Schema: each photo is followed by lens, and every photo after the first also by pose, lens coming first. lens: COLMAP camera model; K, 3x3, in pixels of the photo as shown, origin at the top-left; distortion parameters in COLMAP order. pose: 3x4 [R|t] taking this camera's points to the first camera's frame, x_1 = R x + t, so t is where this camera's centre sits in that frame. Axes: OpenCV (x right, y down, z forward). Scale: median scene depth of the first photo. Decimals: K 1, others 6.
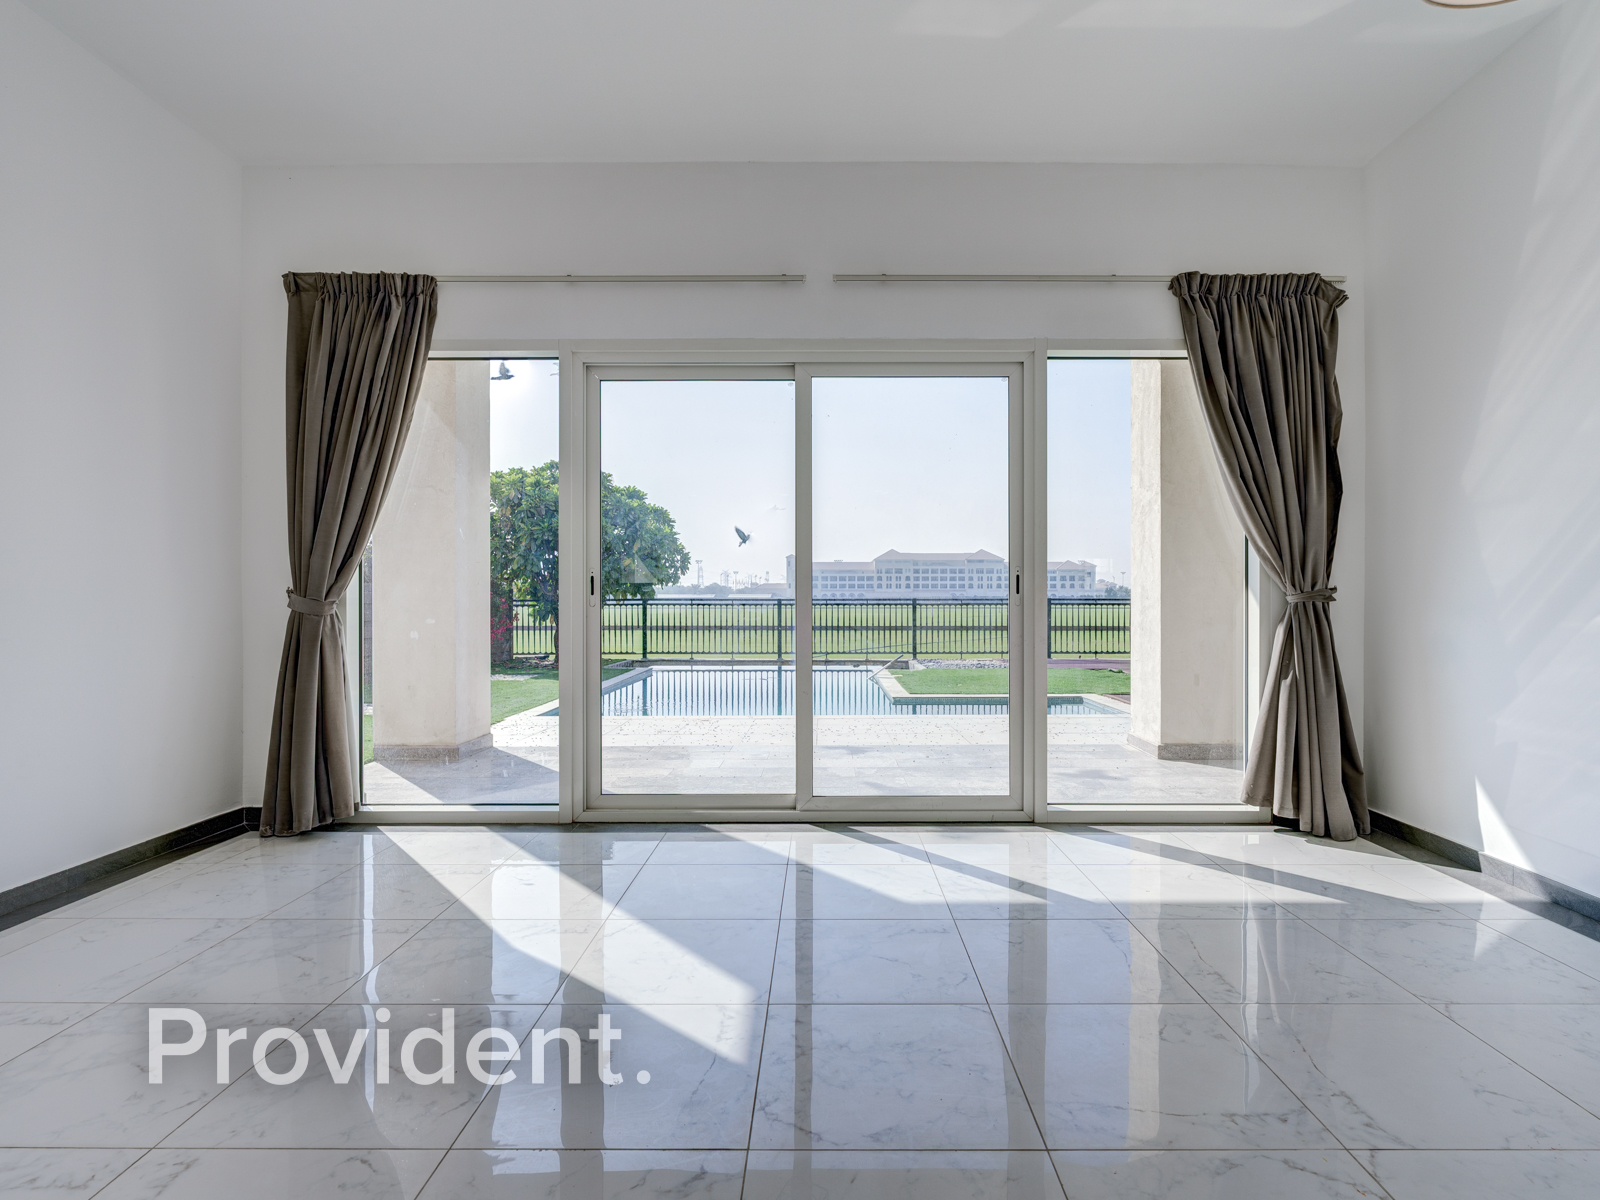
lens RADIAL K [[819.4, 0, 811.8], [0, 819.4, 594.5], [0, 0, 1]] dist [-0.005361, 0.000228]
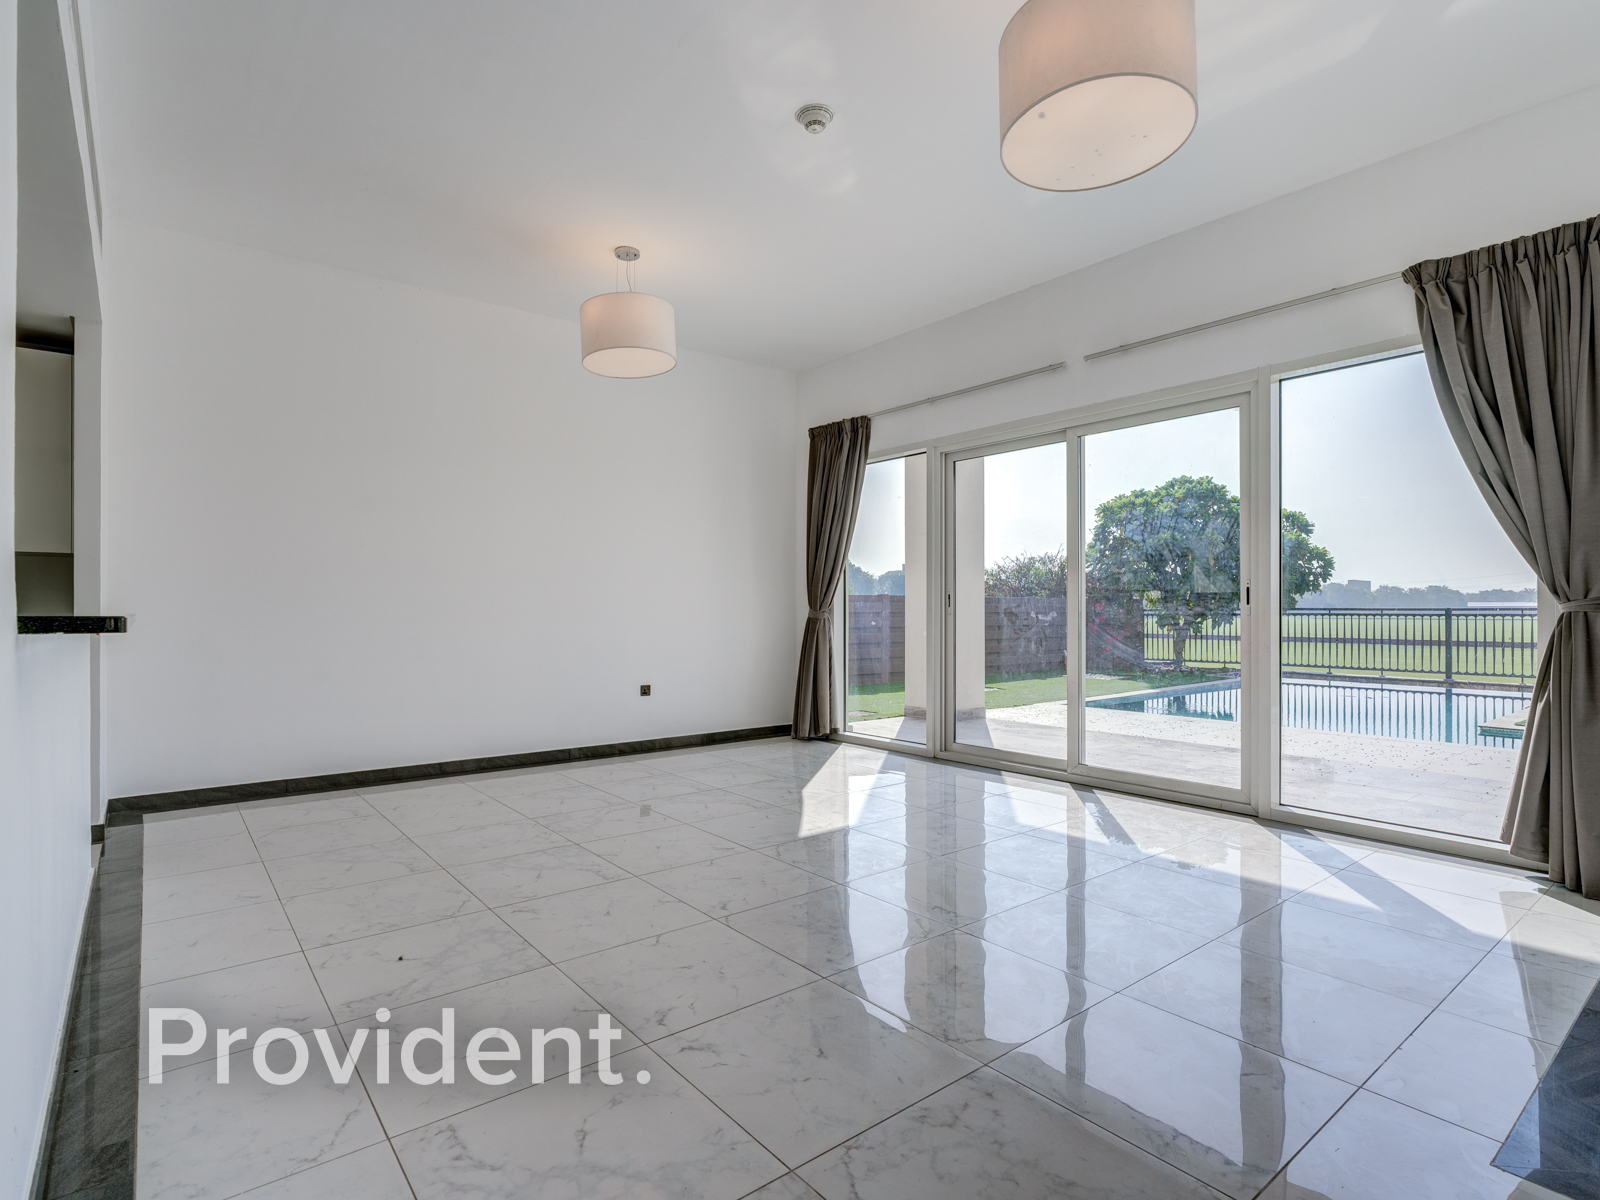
lens RADIAL K [[819.4, 0, 807.6], [0, 819.4, 600.0], [0, 0, 1]] dist [-0.005361, 0.000228]
pose [[0.628571, -0.009386, -0.777696, 0.199727], [0.006374, 0.999956, -0.006918, -0.001488], [0.777726, -0.000609, 0.628603, -0.035388]]
